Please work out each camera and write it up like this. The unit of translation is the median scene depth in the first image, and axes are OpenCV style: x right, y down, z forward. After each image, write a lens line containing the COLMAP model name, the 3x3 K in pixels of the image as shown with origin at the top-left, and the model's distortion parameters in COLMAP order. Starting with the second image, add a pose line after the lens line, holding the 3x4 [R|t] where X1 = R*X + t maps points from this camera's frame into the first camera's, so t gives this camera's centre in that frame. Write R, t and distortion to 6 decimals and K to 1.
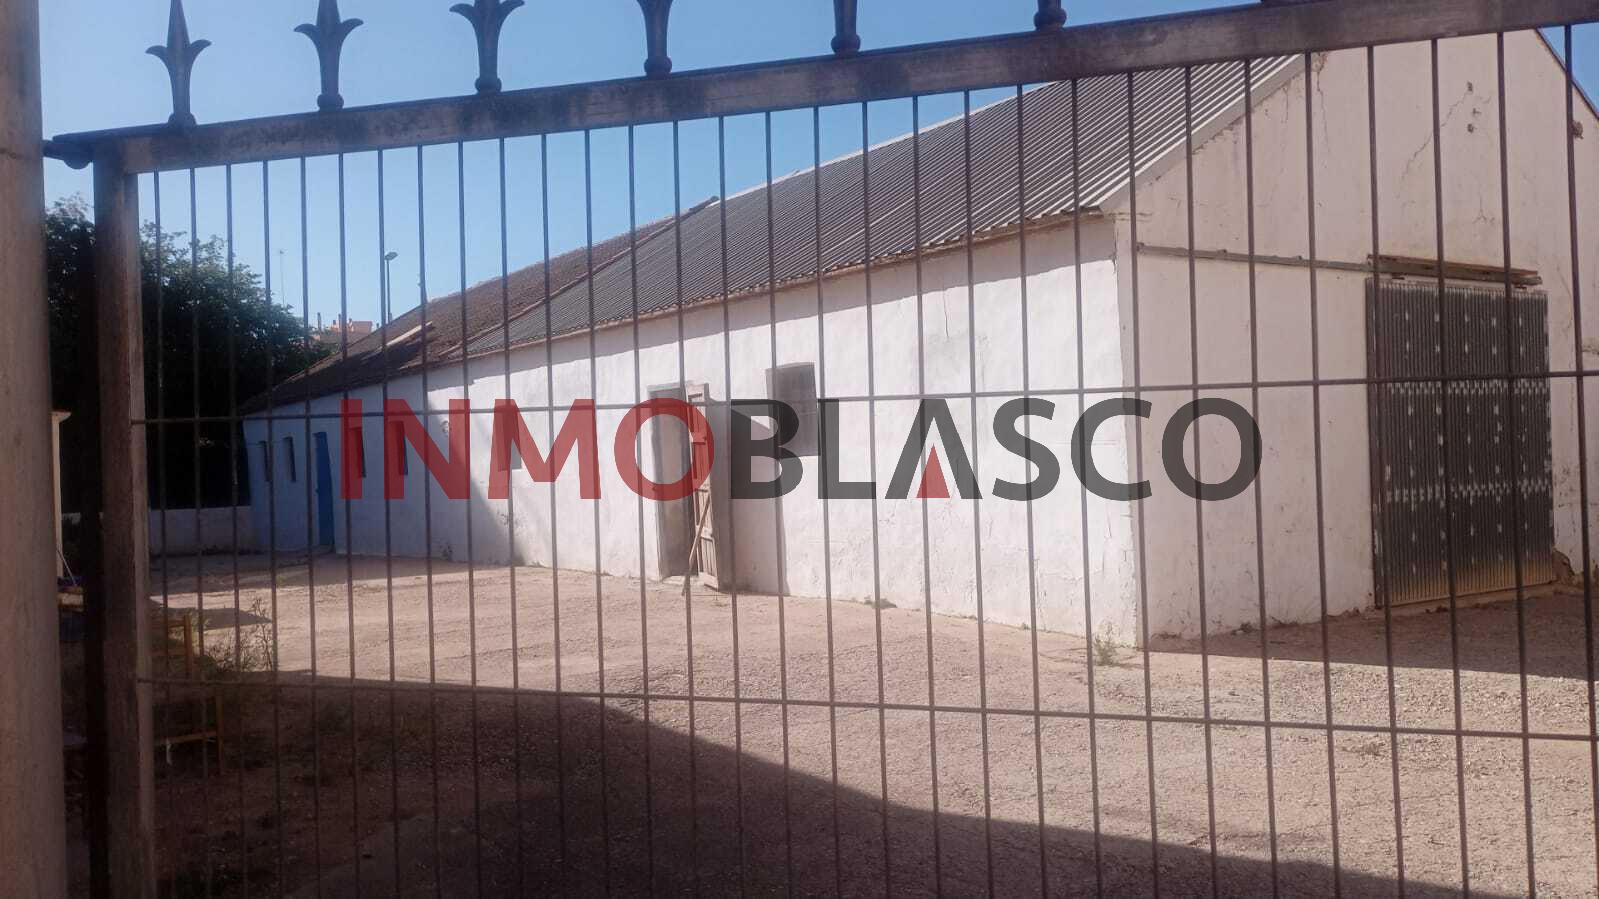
lens RADIAL K [[1351.7, 0, 799.5], [0, 1351.7, 449.5], [0, 0, 1]] dist [0.160306, -0.179785]
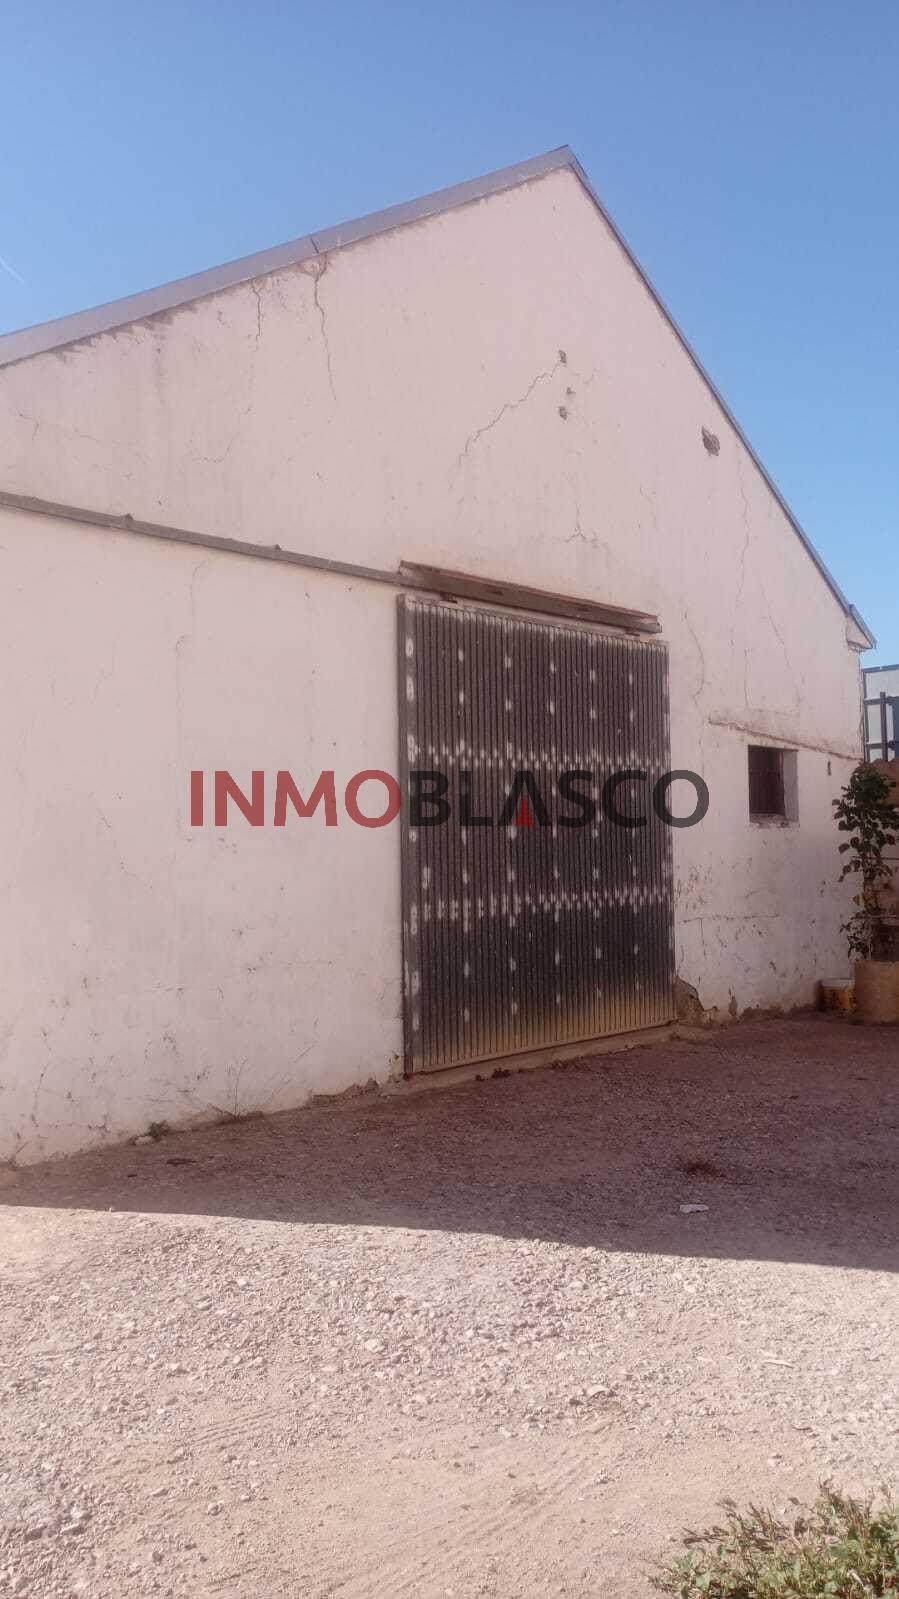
lens RADIAL K [[1351.7, 0, 449.5], [0, 1351.7, 799.5], [0, 0, 1]] dist [0.160306, -0.179785]
pose [[0.974206, 0.018522, 0.224898, 0.267652], [-0.009805, 0.999159, -0.039813, 0.004575], [-0.225446, 0.036581, 0.973569, 0.318325]]
